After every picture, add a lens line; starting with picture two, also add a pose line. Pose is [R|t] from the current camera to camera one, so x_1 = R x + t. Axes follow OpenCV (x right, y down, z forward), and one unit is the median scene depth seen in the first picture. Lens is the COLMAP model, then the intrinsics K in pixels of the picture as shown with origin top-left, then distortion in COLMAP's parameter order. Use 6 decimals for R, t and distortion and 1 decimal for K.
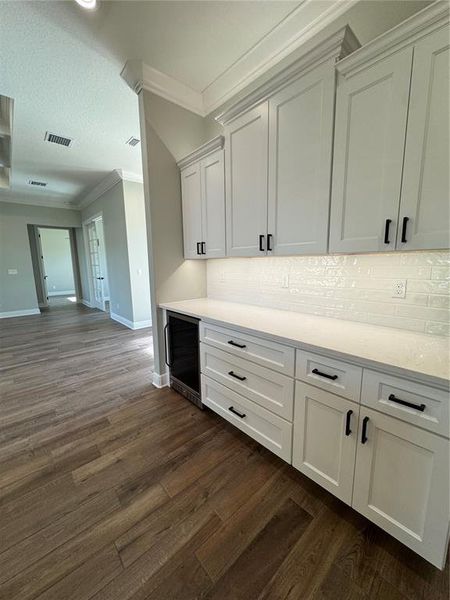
lens RADIAL K [[243.3, 0, 225.0], [0, 243.3, 300.0], [0, 0, 1]] dist [-0.001963, -0.000156]
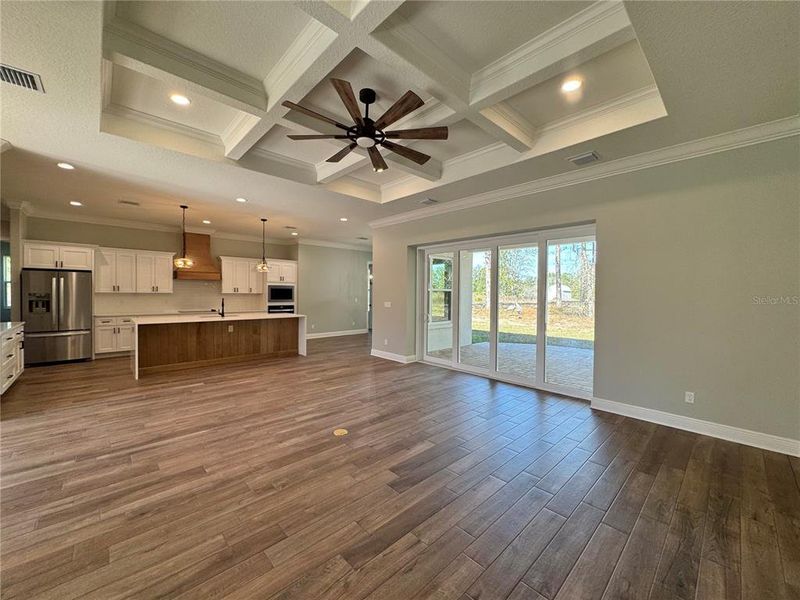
lens RADIAL K [[319.4, 0, 400.0], [0, 319.4, 300.0], [0, 0, 1]] dist [-0.002950, -0.000124]
pose [[-0.999460, 0.003430, -0.032677, -1.700324], [-0.002267, 0.984965, 0.172739, -0.324239], [0.032778, 0.172720, -0.984425, 2.020303]]
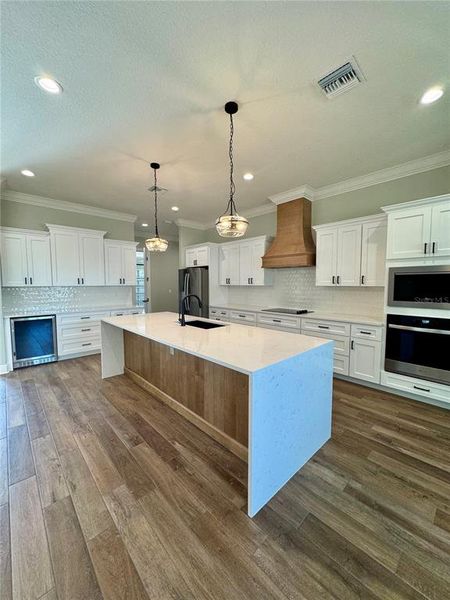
lens RADIAL K [[239.6, 0, 225.0], [0, 239.6, 300.0], [0, 0, 1]] dist [-0.002950, -0.000124]
pose [[-0.023548, -0.056205, 0.998141, -1.530202], [0.152886, 0.986472, 0.059155, 0.034543], [-0.987963, 0.153995, -0.014636, -0.322453]]
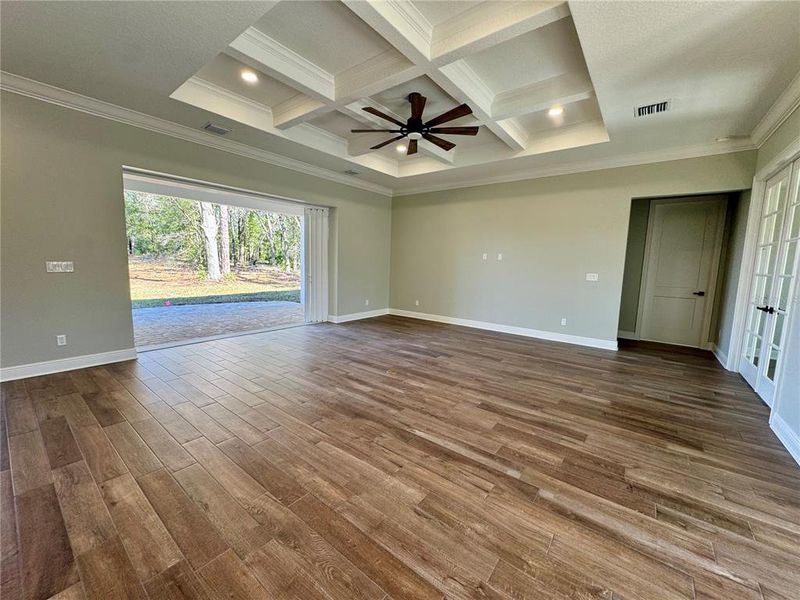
lens RADIAL K [[319.4, 0, 400.0], [0, 319.4, 300.0], [0, 0, 1]] dist [-0.002950, -0.000124]
pose [[0.186276, 0.139172, -0.972591, -0.290621], [-0.179489, 0.978078, 0.105581, -0.115094], [0.965963, 0.154902, 0.207172, 0.719524]]
